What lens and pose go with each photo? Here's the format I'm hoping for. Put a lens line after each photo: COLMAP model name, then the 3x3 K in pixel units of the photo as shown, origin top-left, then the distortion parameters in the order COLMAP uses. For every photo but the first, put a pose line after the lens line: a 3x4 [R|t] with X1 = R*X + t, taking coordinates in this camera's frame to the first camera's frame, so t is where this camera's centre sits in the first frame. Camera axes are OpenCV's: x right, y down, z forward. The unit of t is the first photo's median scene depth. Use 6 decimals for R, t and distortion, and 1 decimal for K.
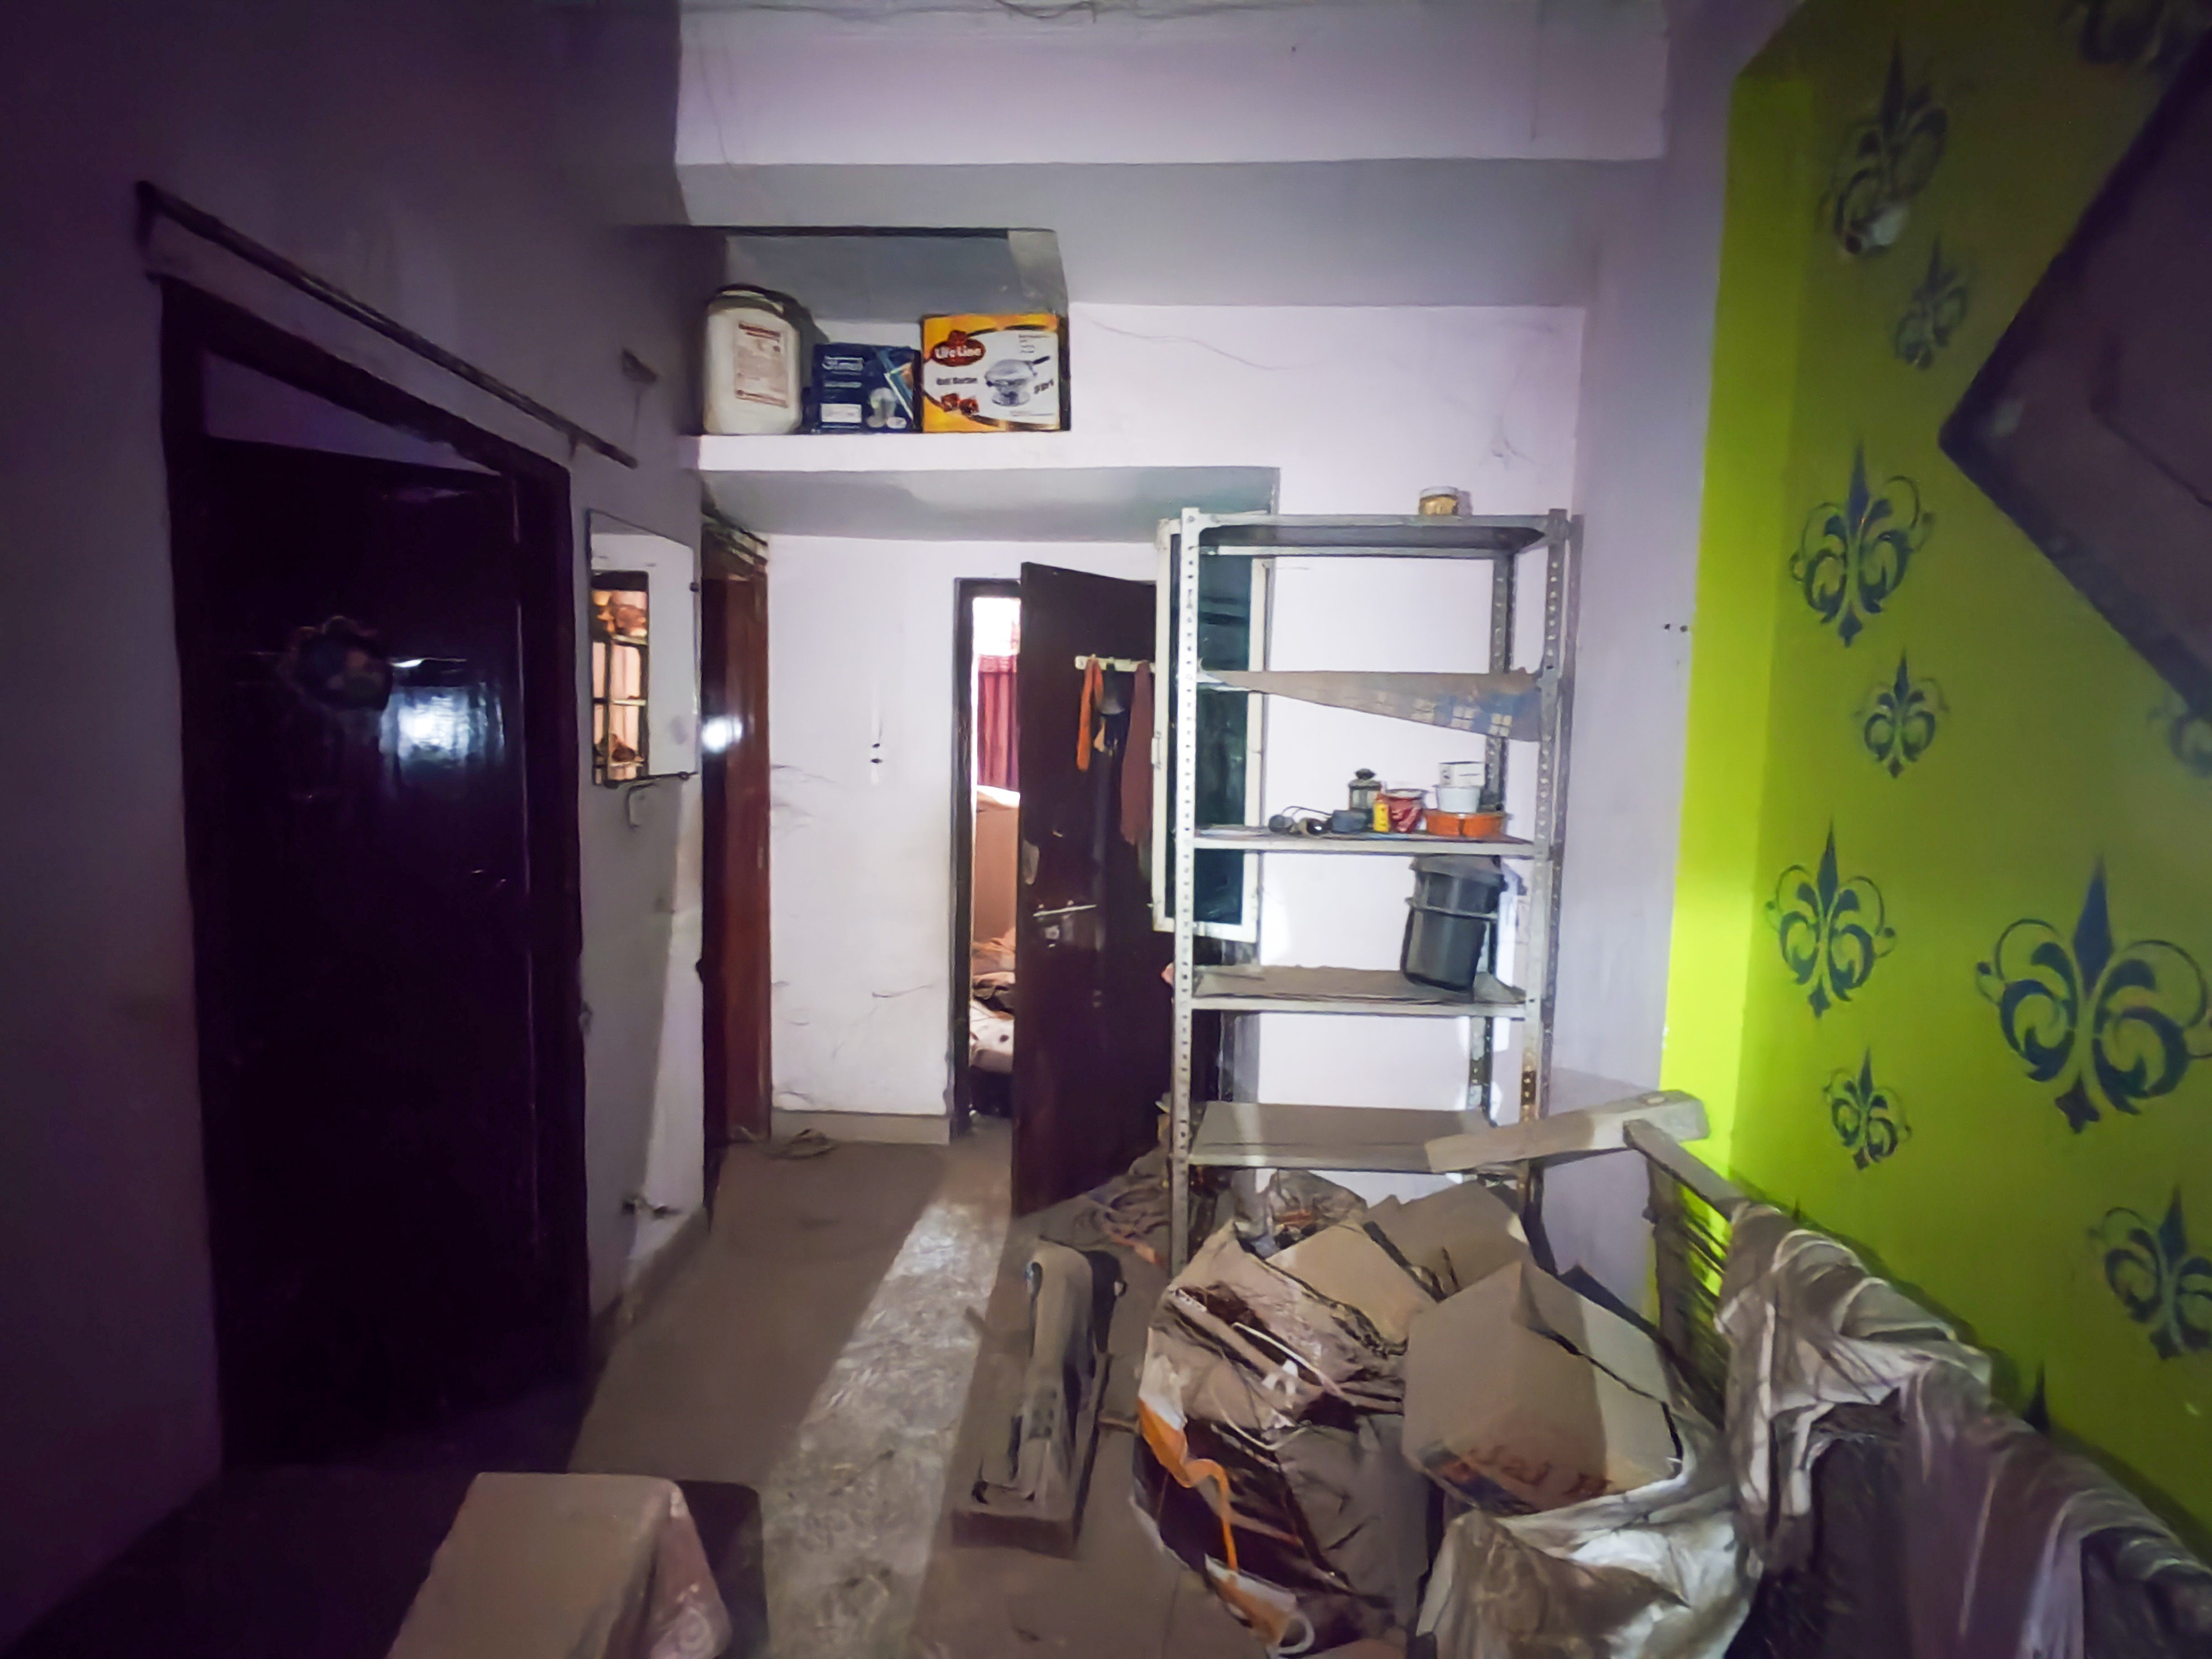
lens RADIAL K [[1013.4, 0, 1097.5], [0, 1013.4, 819.8], [0, 0, 1]] dist [-0.000855, 0.001550]
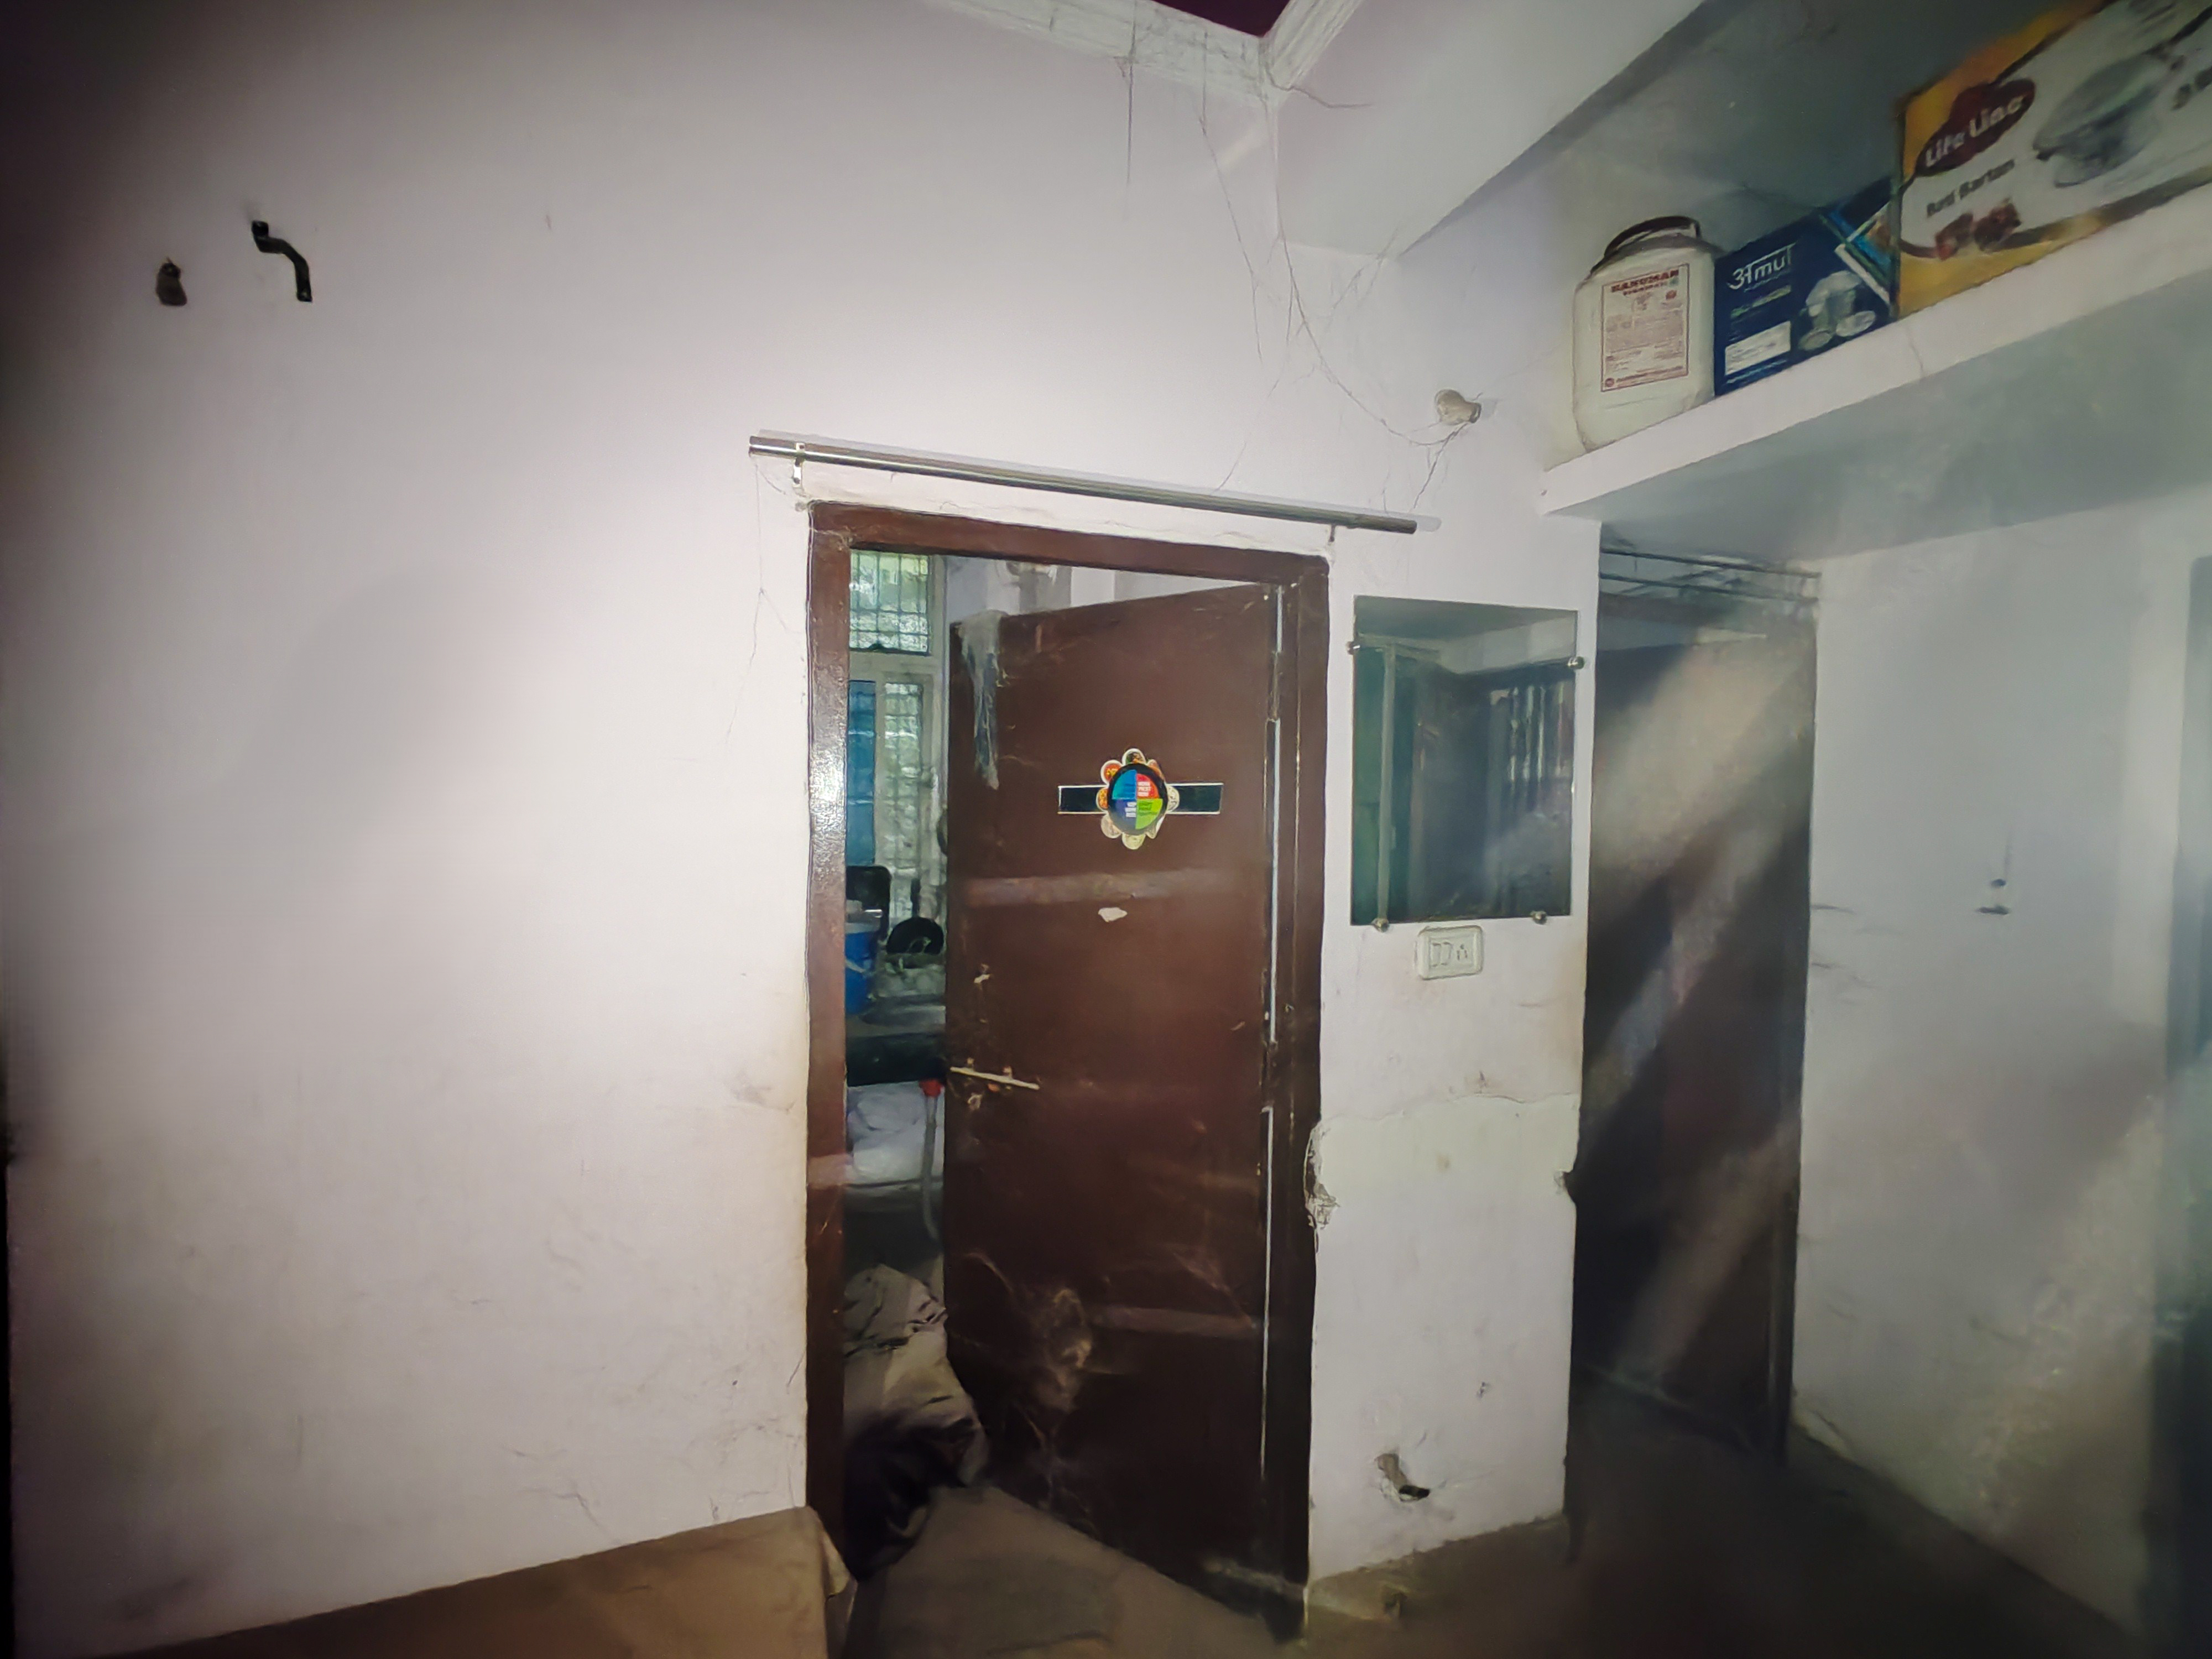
lens RADIAL K [[1013.4, 0, 1105.8], [0, 1013.4, 824.1], [0, 0, 1]] dist [-0.000855, 0.001550]
pose [[0.365158, 0.008134, -0.930910, 0.175923], [-0.082358, 0.996323, -0.023600, -0.070843], [0.927296, 0.085286, 0.364485, 0.444065]]
